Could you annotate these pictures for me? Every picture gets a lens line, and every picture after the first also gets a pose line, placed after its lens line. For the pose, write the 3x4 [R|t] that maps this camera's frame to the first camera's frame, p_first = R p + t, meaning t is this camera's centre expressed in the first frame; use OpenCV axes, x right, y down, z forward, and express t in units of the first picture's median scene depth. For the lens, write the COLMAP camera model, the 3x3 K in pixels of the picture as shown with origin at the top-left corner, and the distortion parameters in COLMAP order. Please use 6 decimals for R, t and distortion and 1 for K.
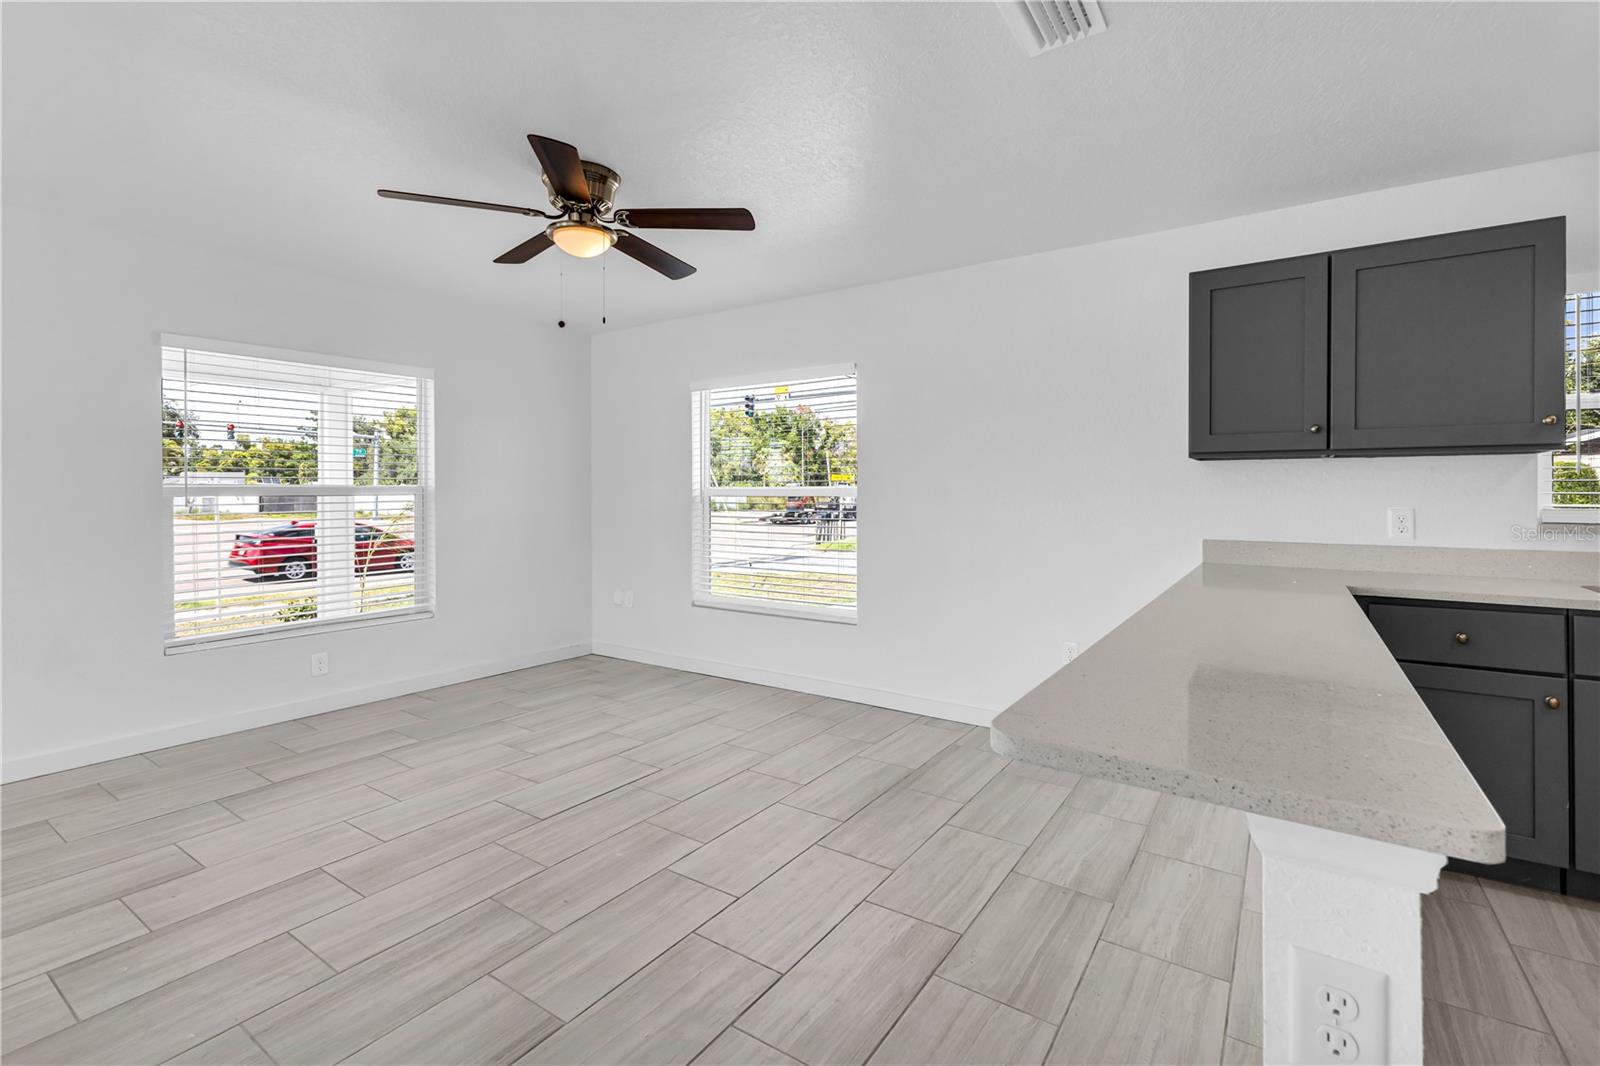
lens RADIAL K [[722.5, 0, 808.2], [0, 722.5, 501.0], [0, 0, 1]] dist [0.002493, 0.000155]
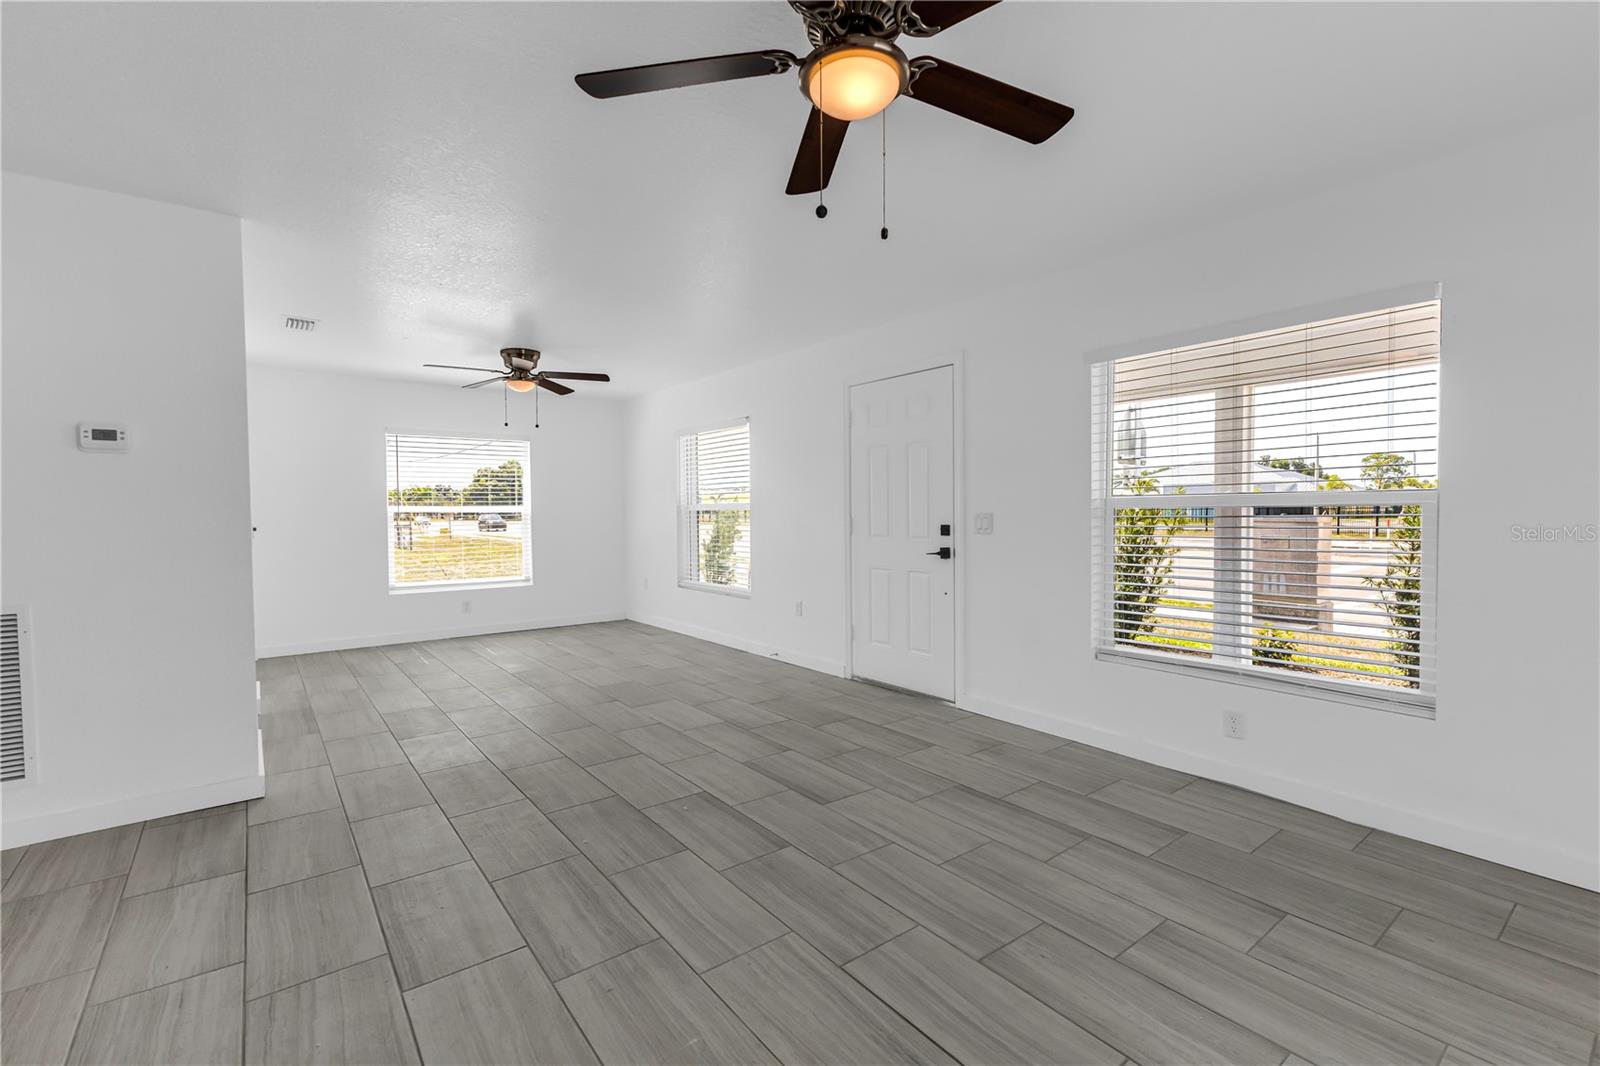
lens RADIAL K [[710.3, 0, 794.6], [0, 710.3, 520.7], [0, 0, 1]] dist [0.004032, 0.000341]
pose [[-0.331044, 0.014933, -0.943497, 0.290574], [-0.002162, 0.999860, 0.016584, -0.004329], [0.943613, 0.007530, -0.330965, 1.171534]]
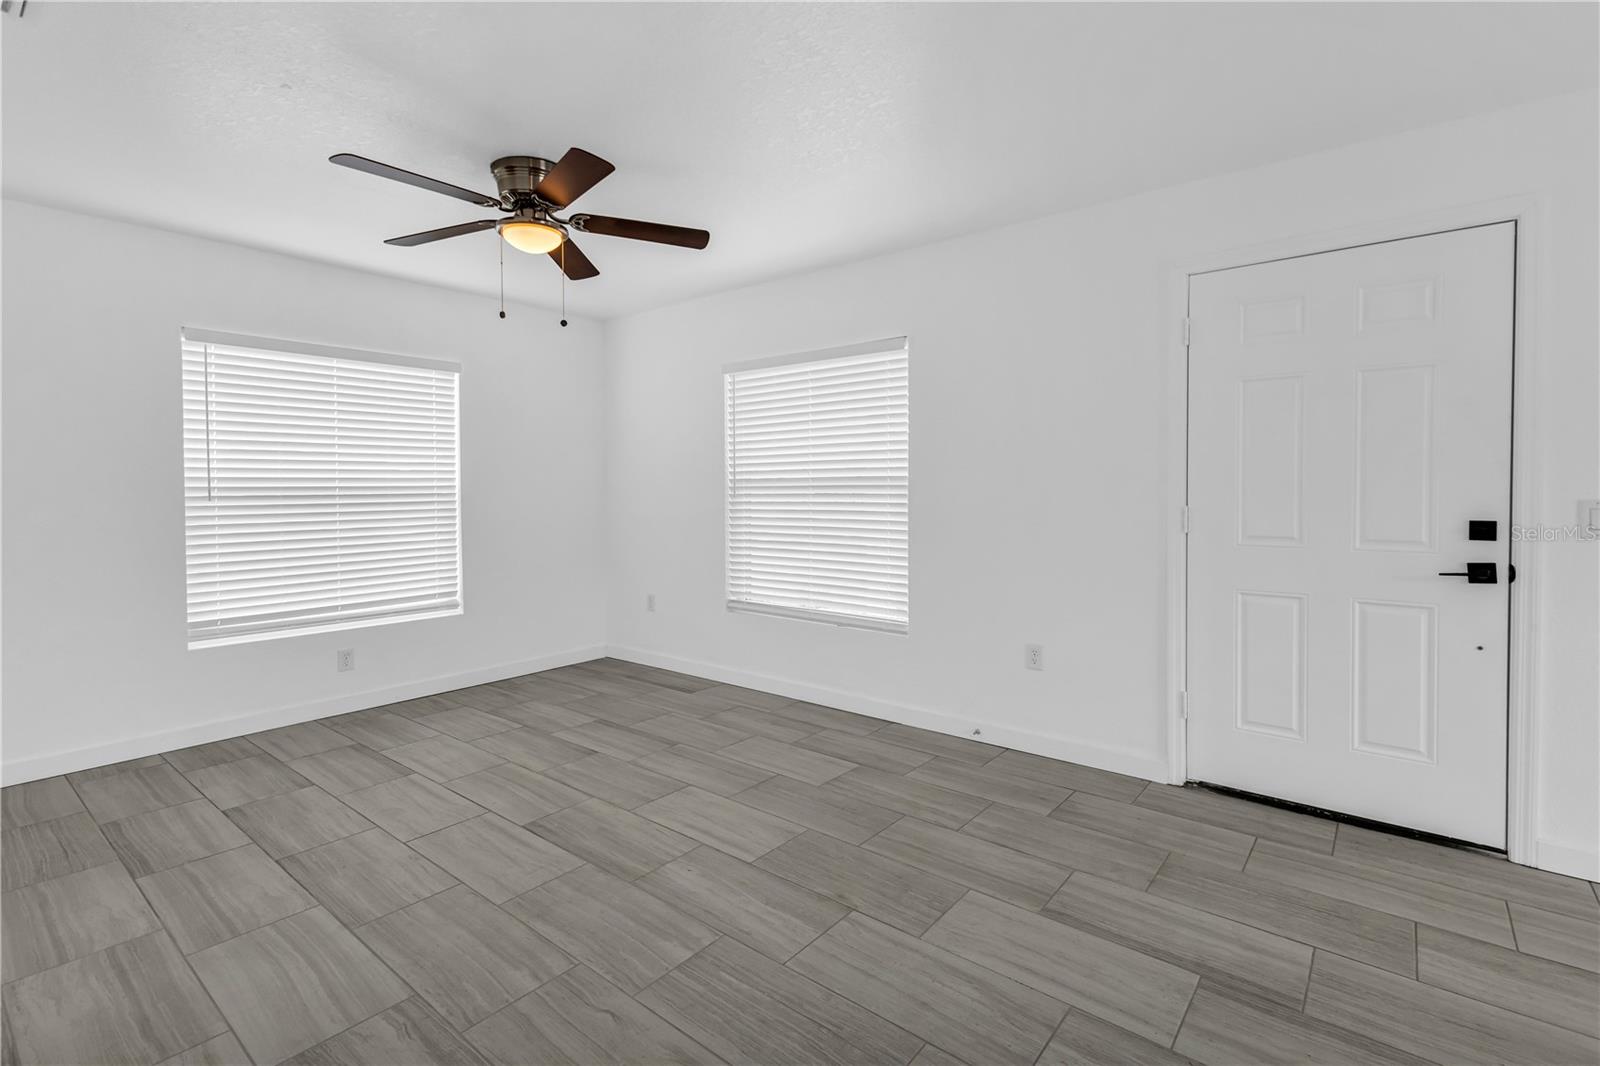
lens RADIAL K [[722.5, 0, 808.2], [0, 722.5, 501.0], [0, 0, 1]] dist [0.002493, 0.000155]
pose [[-0.086692, 0.014390, -0.996131, -0.382747], [-0.008414, 0.999849, 0.015176, 0.001152], [0.996200, 0.009697, -0.086558, 0.236926]]
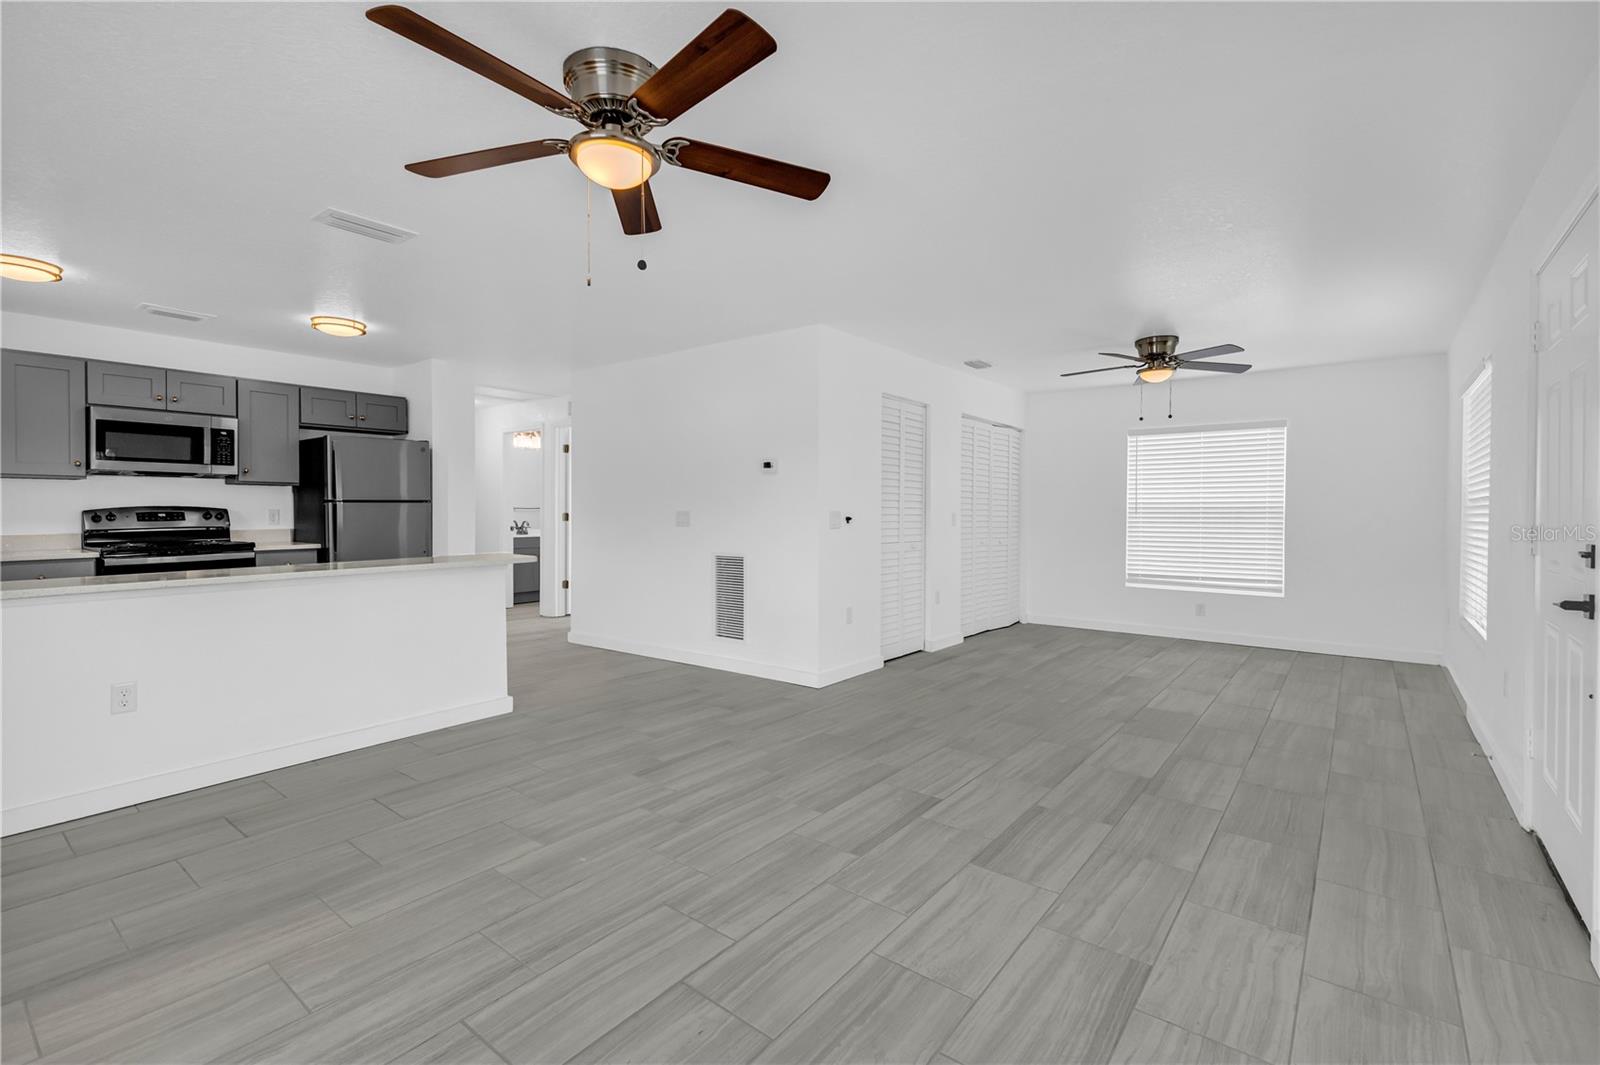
lens RADIAL K [[710.3, 0, 794.6], [0, 710.3, 520.2], [0, 0, 1]] dist [0.004032, 0.000341]
pose [[-0.996251, -0.007379, 0.086193, -0.574963], [-0.005020, 0.999608, 0.027551, -0.014621], [-0.086363, 0.027015, -0.995897, 1.756250]]
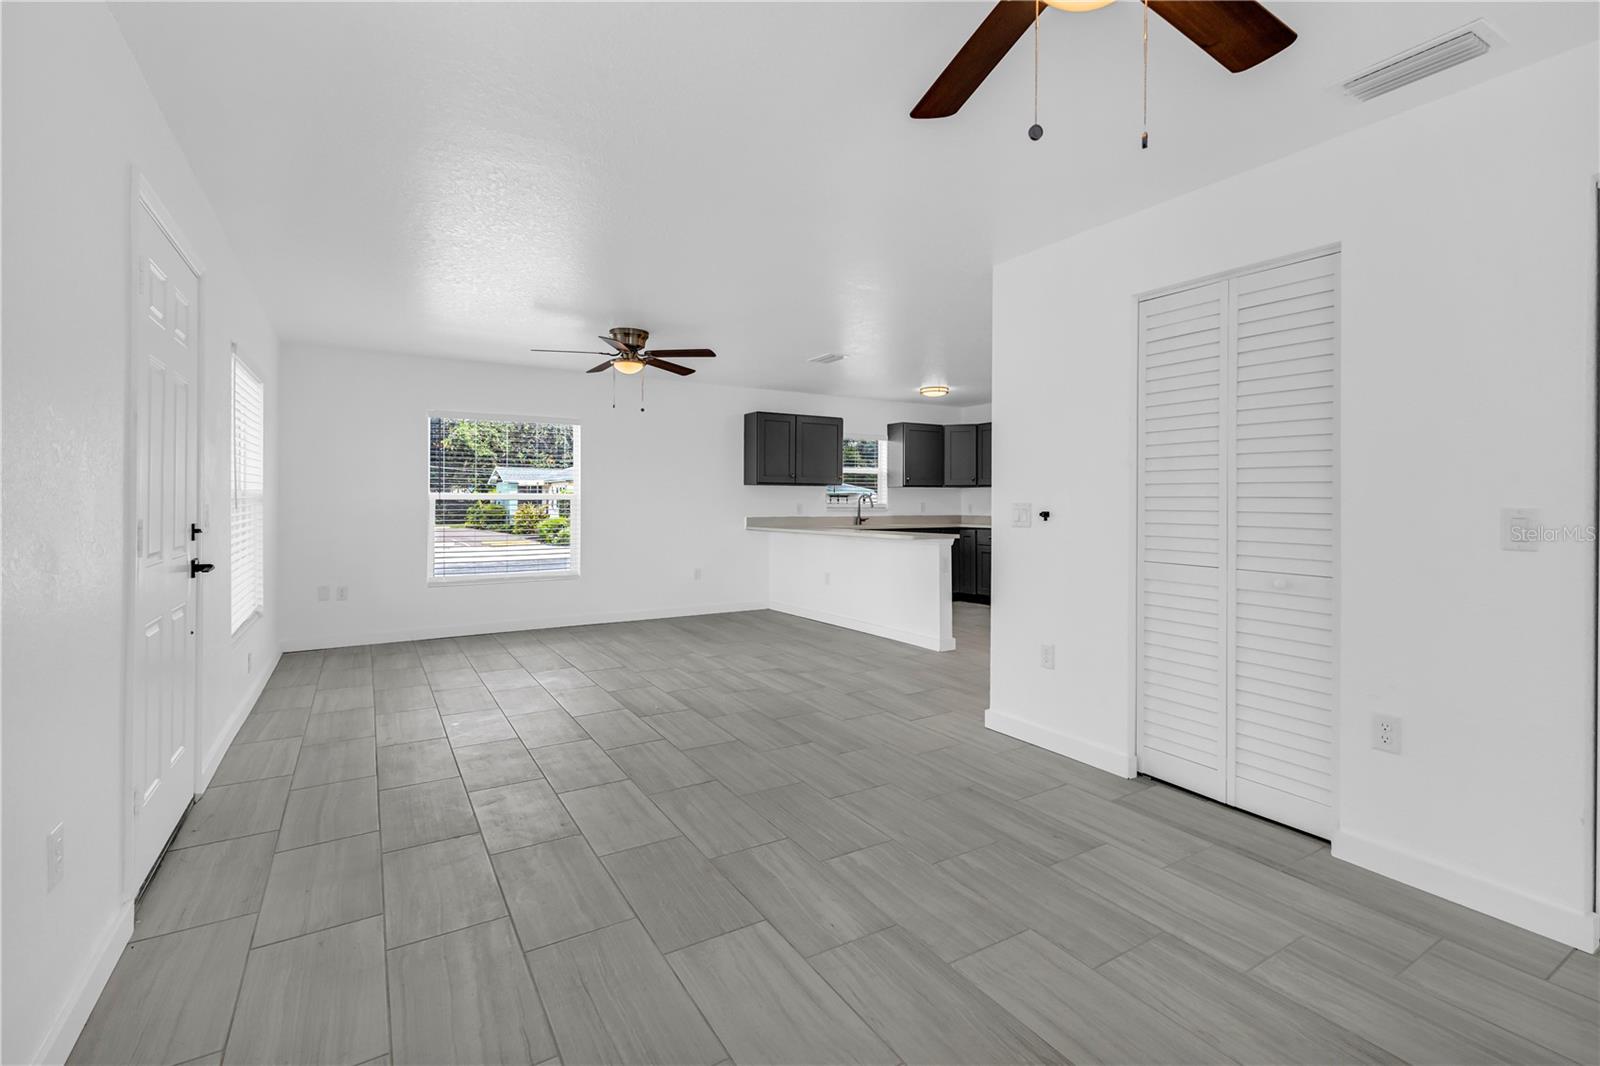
lens RADIAL K [[722.8, 0, 829.7], [0, 722.8, 498.1], [0, 0, 1]] dist [0.000873, 0.000111]
pose [[0.398487, 0.000720, 0.917174, -1.905500], [0.009814, 0.999939, -0.005048, 0.004781], [-0.917122, 0.011012, 0.398455, -0.275976]]
